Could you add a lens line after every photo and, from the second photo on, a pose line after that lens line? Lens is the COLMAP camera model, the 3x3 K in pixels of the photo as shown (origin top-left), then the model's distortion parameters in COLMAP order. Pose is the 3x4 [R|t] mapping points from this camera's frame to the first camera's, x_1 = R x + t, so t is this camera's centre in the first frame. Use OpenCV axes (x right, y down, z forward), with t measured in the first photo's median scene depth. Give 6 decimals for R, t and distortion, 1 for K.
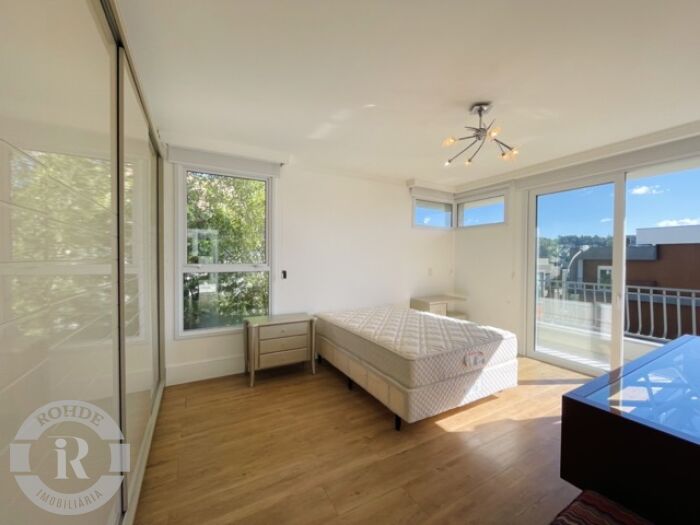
lens RADIAL K [[283.4, 0, 350.1], [0, 283.4, 261.8], [0, 0, 1]] dist [-0.004478, -0.000743]
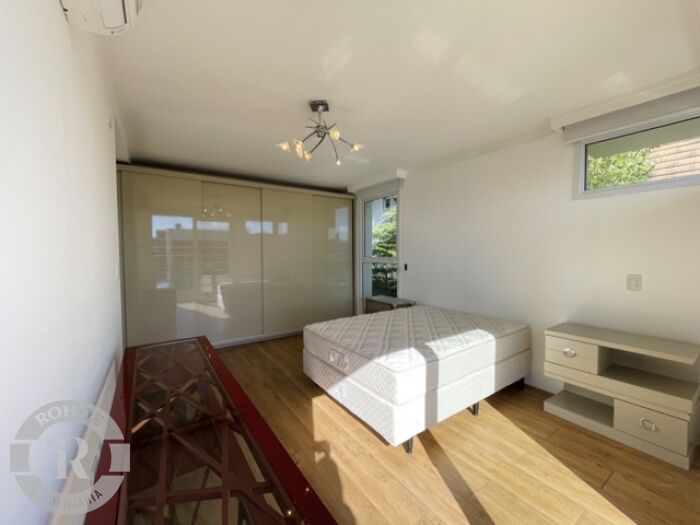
lens RADIAL K [[283.4, 0, 348.3], [0, 283.4, 260.1], [0, 0, 1]] dist [-0.004478, -0.000743]
pose [[0.093319, 0.019242, -0.995450, 1.327890], [-0.013007, 0.999751, 0.018106, -0.006819], [0.995551, 0.011258, 0.093546, 0.894565]]
